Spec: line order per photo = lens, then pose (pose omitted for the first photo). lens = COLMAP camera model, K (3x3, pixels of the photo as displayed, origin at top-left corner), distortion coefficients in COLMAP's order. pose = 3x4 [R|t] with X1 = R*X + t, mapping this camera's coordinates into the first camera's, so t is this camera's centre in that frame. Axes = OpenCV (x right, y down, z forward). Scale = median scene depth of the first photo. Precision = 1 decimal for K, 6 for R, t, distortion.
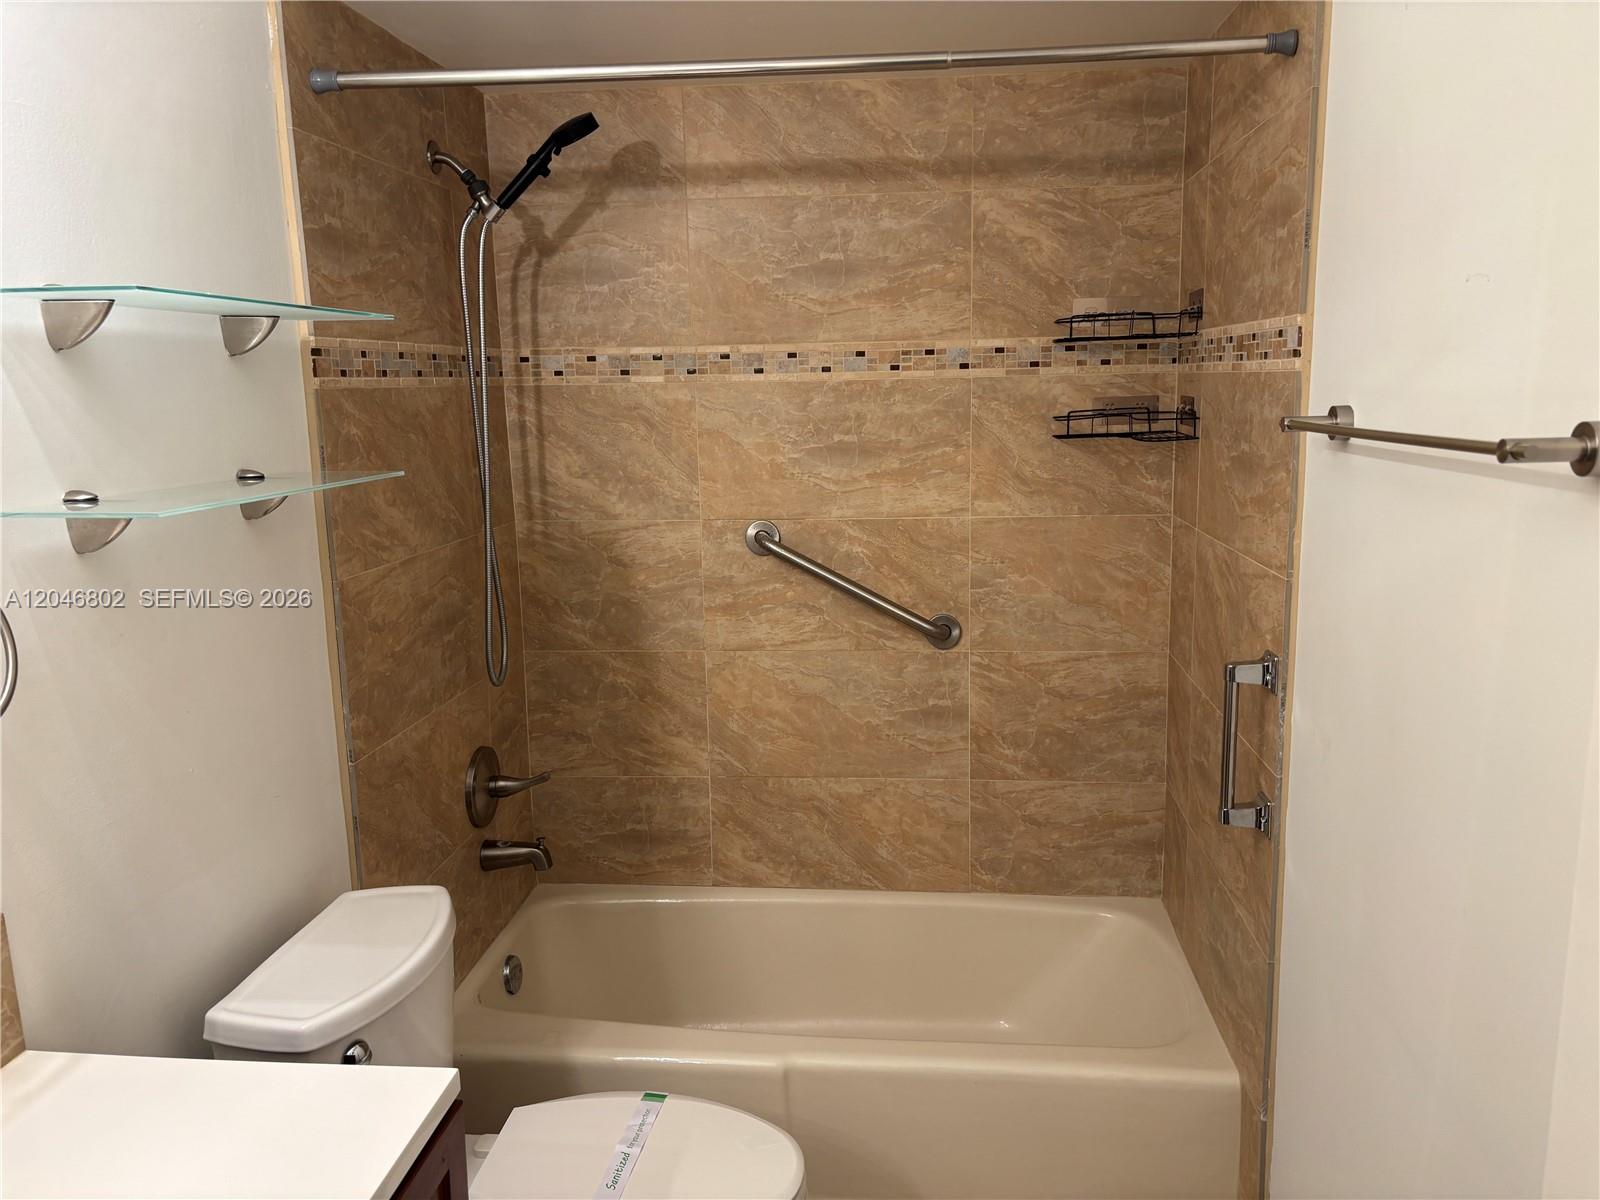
lens RADIAL K [[1212.8, 0, 798.1], [0, 1212.8, 612.3], [0, 0, 1]] dist [0.062886, -0.073712]
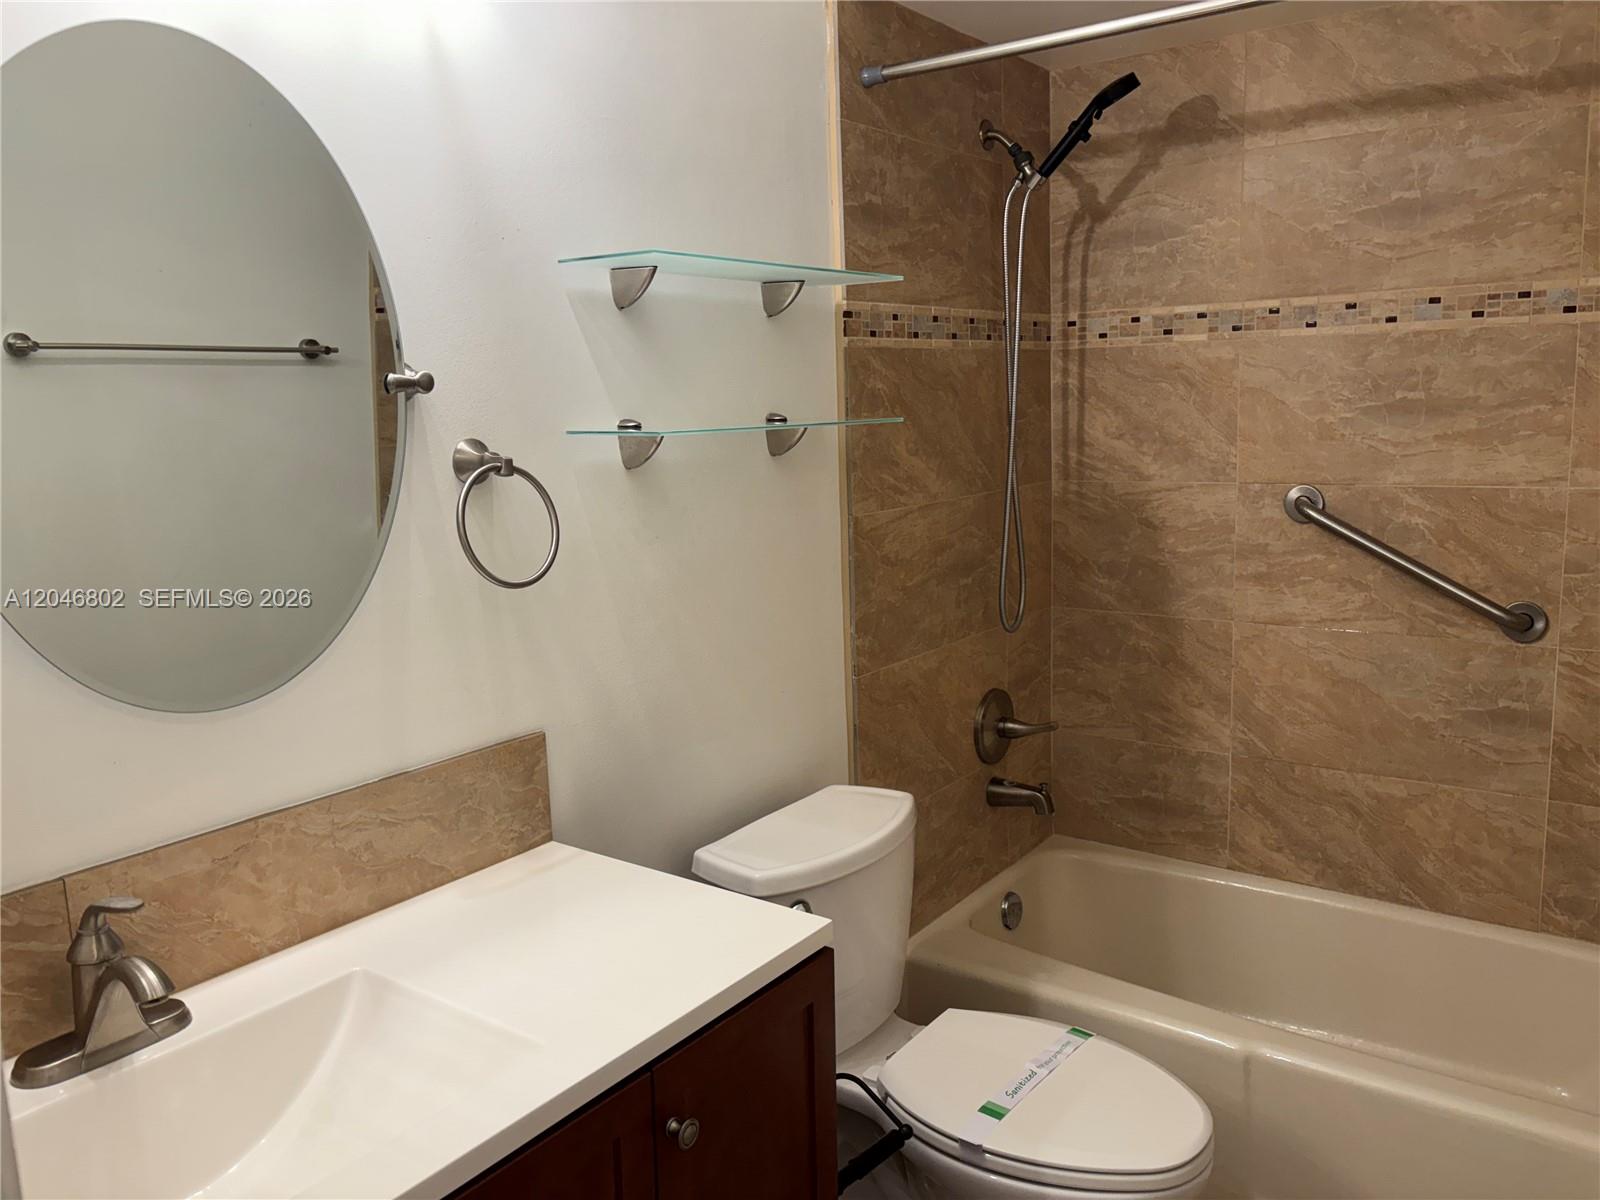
lens RADIAL K [[1212.8, 0, 812.1], [0, 1212.8, 597.1], [0, 0, 1]] dist [0.062886, -0.073712]
pose [[0.864432, 0.076196, -0.496941, 0.121197], [-0.080815, 0.996654, 0.012239, 0.029931], [0.496211, 0.029581, 0.867698, -0.000661]]
